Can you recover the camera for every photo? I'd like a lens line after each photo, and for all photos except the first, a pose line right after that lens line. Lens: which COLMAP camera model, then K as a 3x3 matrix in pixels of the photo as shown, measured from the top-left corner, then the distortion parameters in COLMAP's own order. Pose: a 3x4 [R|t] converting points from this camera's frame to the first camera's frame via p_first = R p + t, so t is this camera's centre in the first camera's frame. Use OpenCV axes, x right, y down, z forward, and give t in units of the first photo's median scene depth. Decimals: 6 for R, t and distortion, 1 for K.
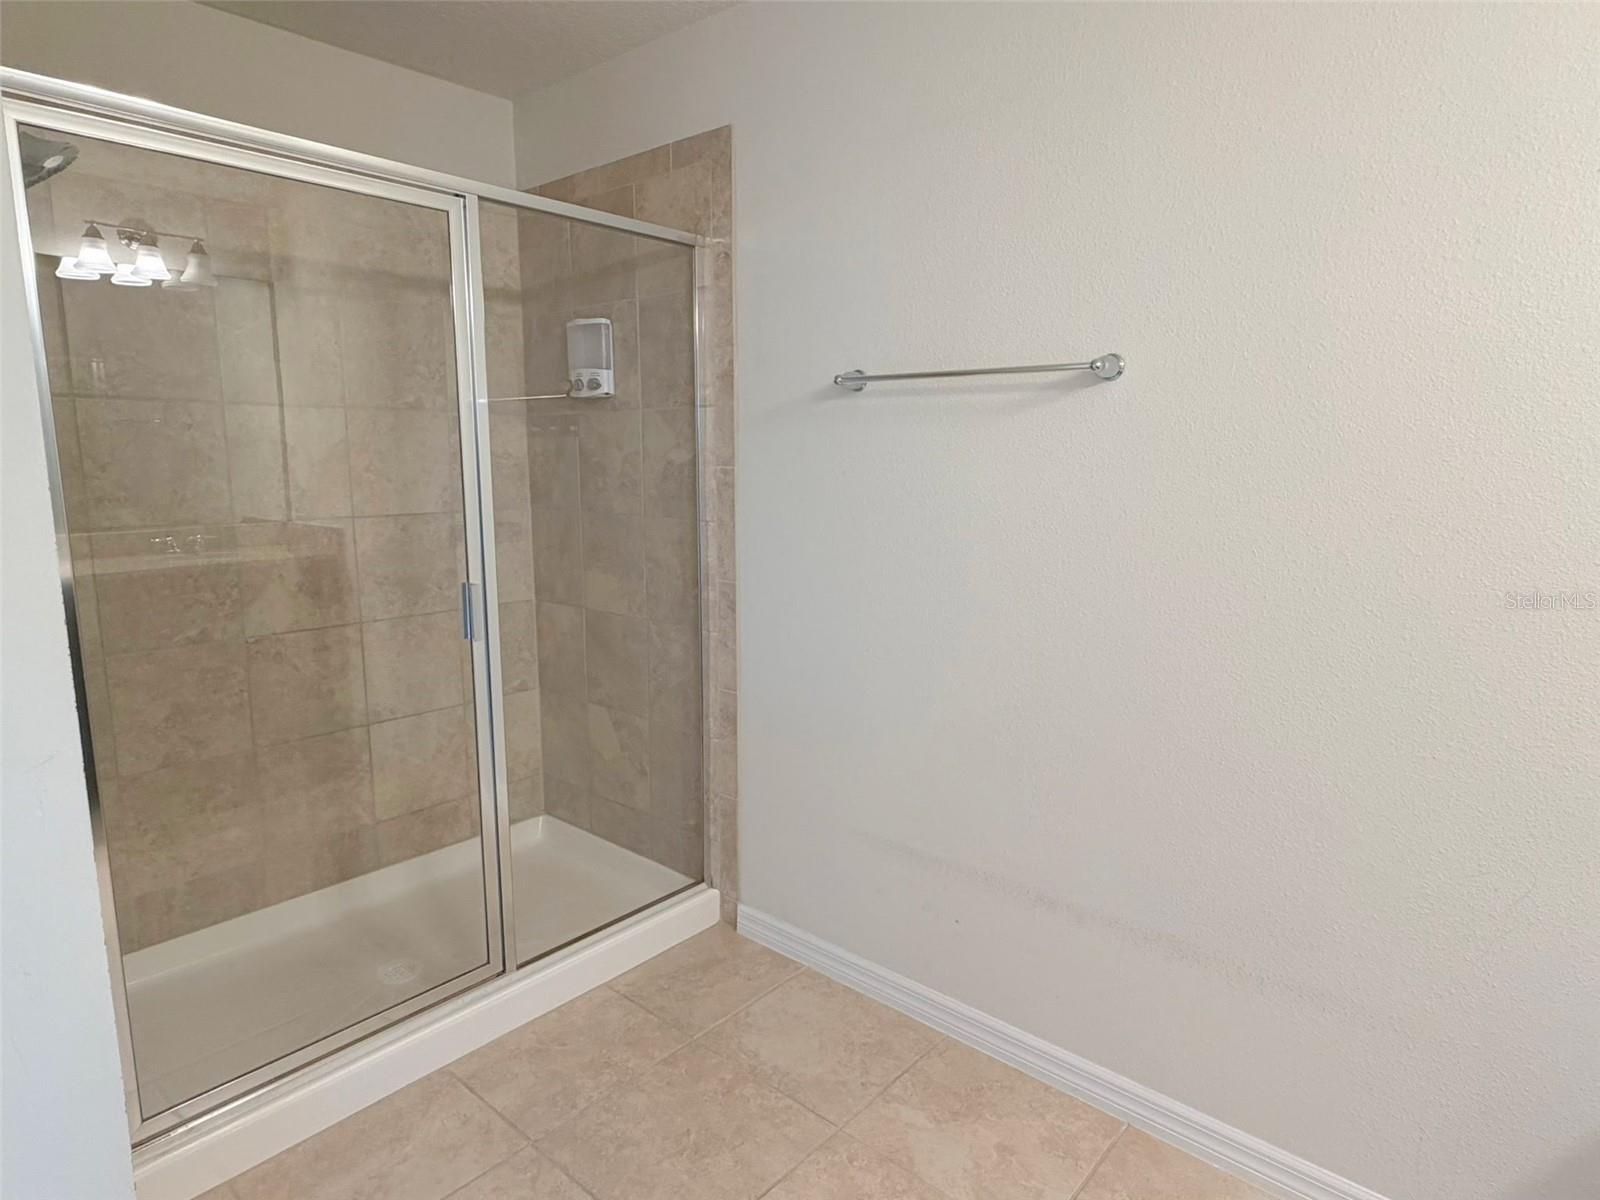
lens RADIAL K [[922.2, 0, 799.4], [0, 922.2, 597.6], [0, 0, 1]] dist [0.001374, 0.000151]
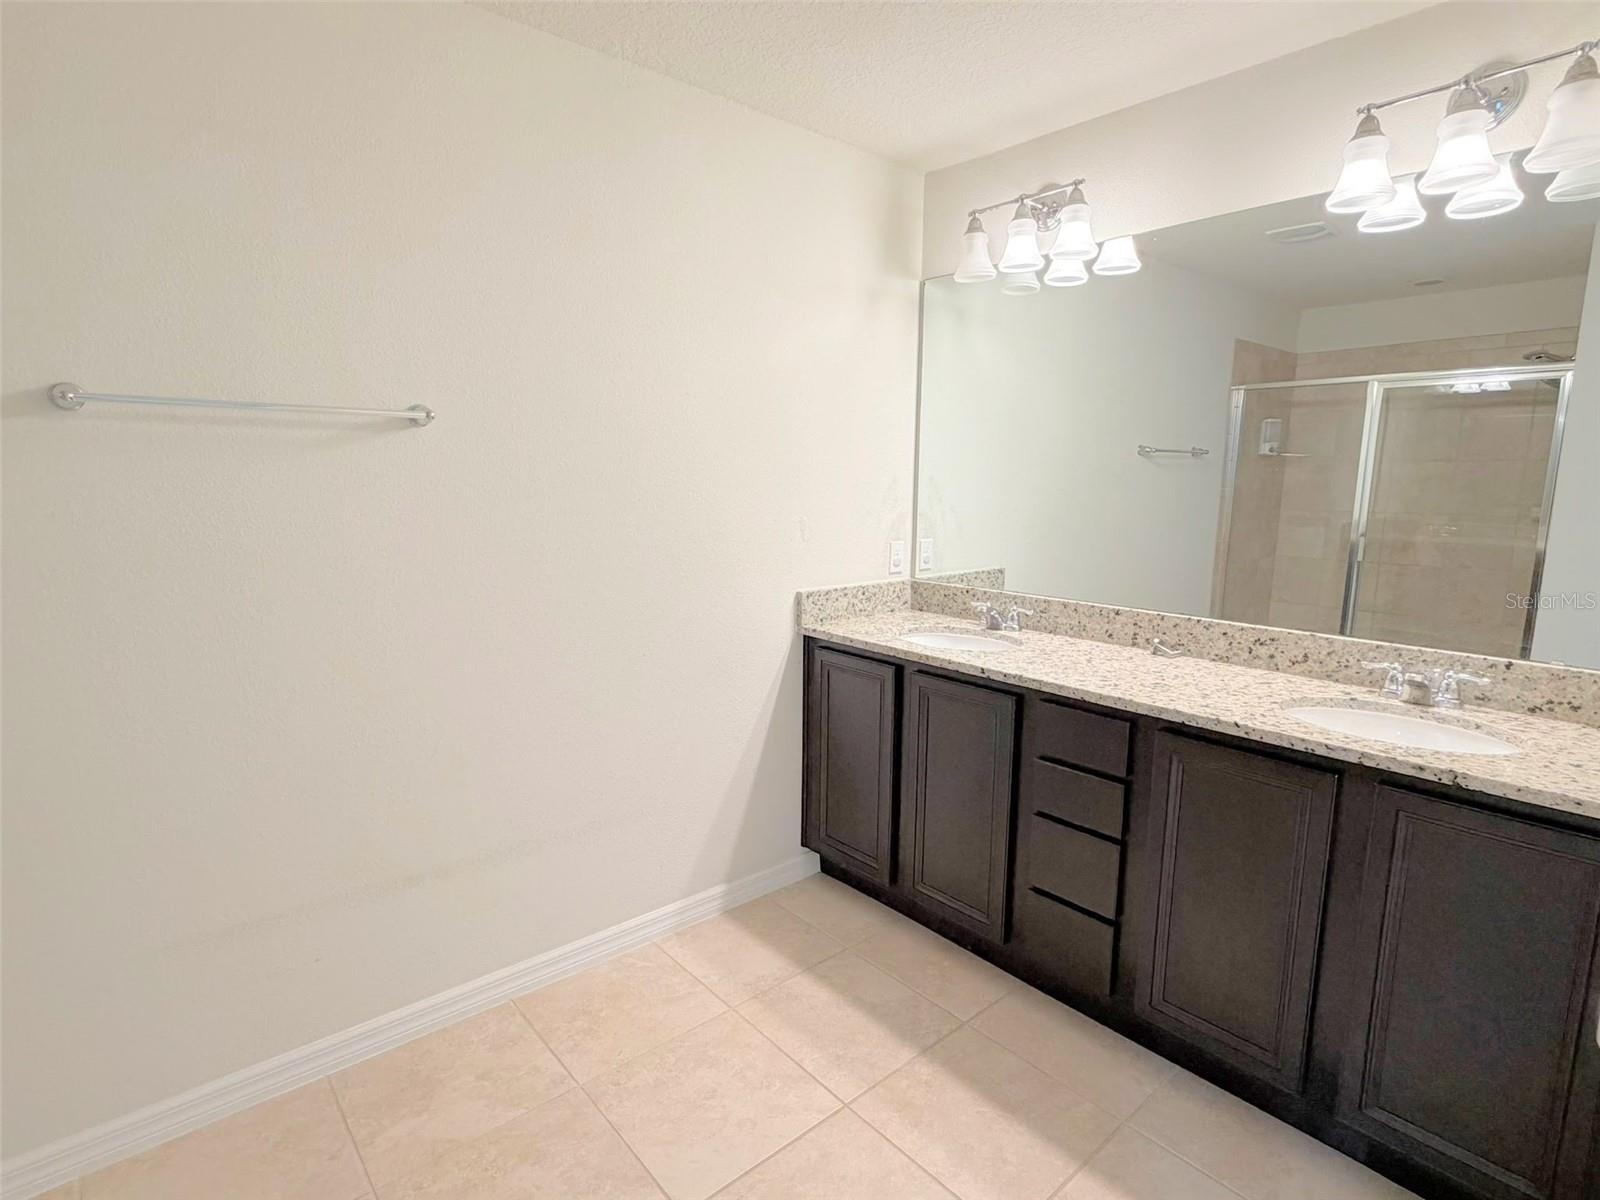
lens RADIAL K [[829.4, 0, 795.3], [0, 829.4, 591.9], [0, 0, 1]] dist [0.002550, 0.001453]
pose [[0.131924, -0.139934, 0.981333, -0.667525], [0.145793, 0.981959, 0.120424, -0.078917], [-0.980480, 0.127184, 0.149946, 0.361592]]
